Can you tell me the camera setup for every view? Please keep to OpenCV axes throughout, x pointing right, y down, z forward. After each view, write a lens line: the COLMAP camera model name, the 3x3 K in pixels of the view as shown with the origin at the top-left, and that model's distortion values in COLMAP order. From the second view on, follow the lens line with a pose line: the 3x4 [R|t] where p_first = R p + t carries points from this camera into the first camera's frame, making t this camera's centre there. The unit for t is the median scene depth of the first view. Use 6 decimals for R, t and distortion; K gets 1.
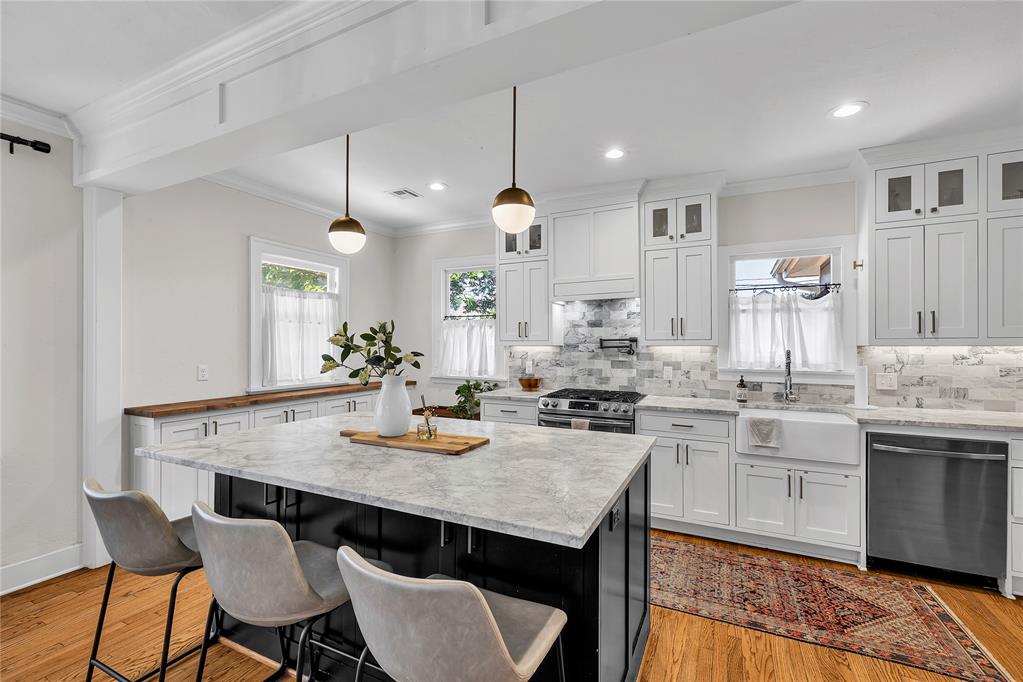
lens RADIAL K [[445.8, 0, 500.4], [0, 445.8, 343.1], [0, 0, 1]] dist [-0.000268, -0.000070]
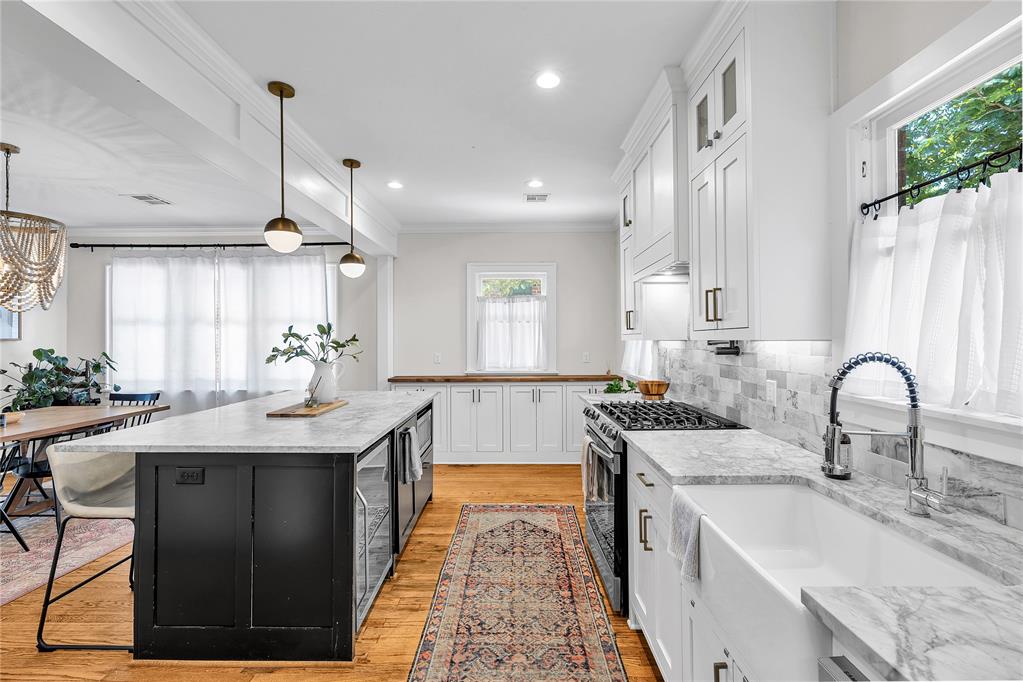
lens RADIAL K [[426.5, 0, 509.6], [0, 426.5, 338.0], [0, 0, 1]] dist [-0.003100, -0.000185]
pose [[0.449127, -0.005734, -0.893449, 0.750573], [0.006783, 0.999972, -0.003008, 0.002735], [0.893442, -0.004709, 0.449154, 0.547292]]
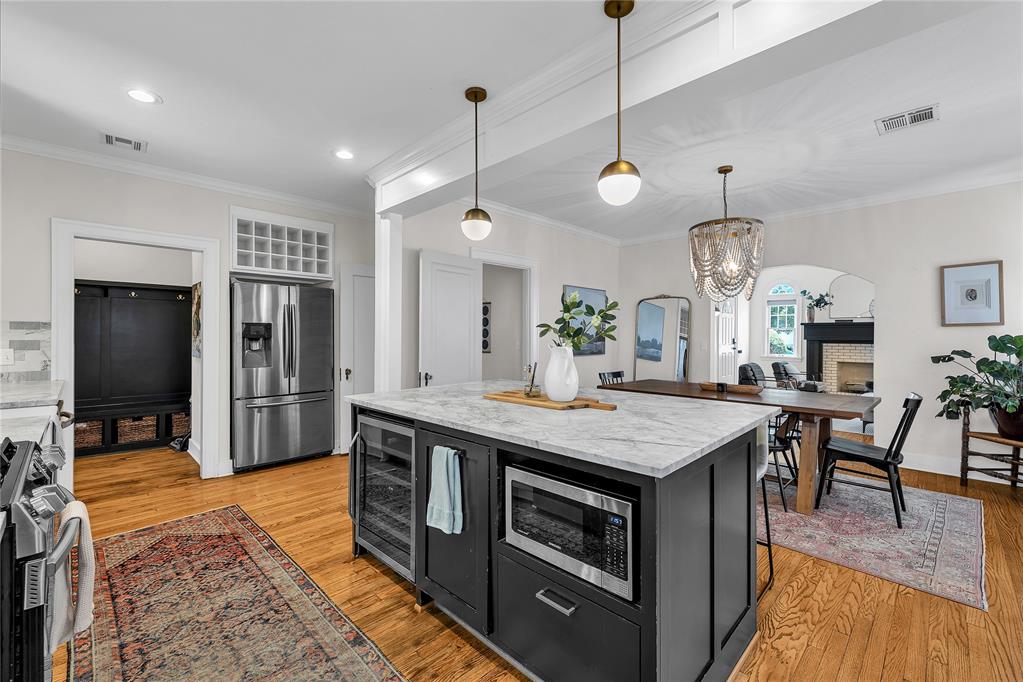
lens RADIAL K [[426.5, 0, 509.6], [0, 426.5, 338.0], [0, 0, 1]] dist [-0.003100, -0.000185]
pose [[-0.953227, -0.002729, 0.302242, -0.254023], [-0.002177, 0.999995, 0.002166, 0.031601], [-0.302246, 0.001407, -0.953229, 1.197723]]
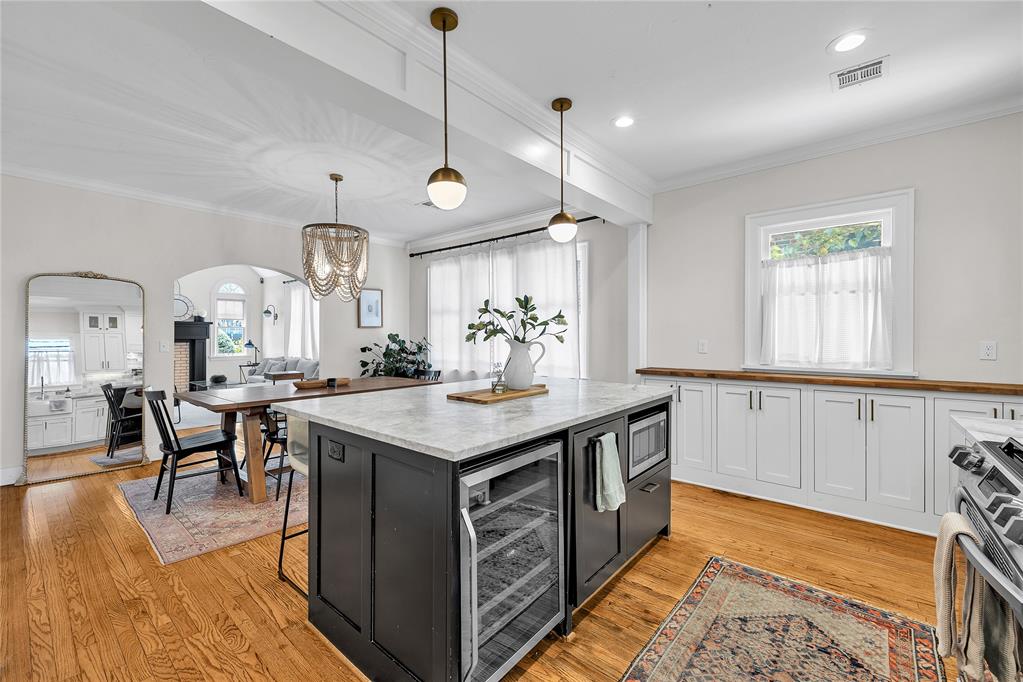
lens RADIAL K [[429.1, 0, 511.5], [0, 429.1, 335.8], [0, 0, 1]] dist [0.000228, -0.000052]
pose [[-0.218965, 0.001213, -0.975732, 0.546233], [0.003753, 0.999993, 0.000401, 0.034510], [0.975725, -0.003574, -0.218968, 0.737666]]
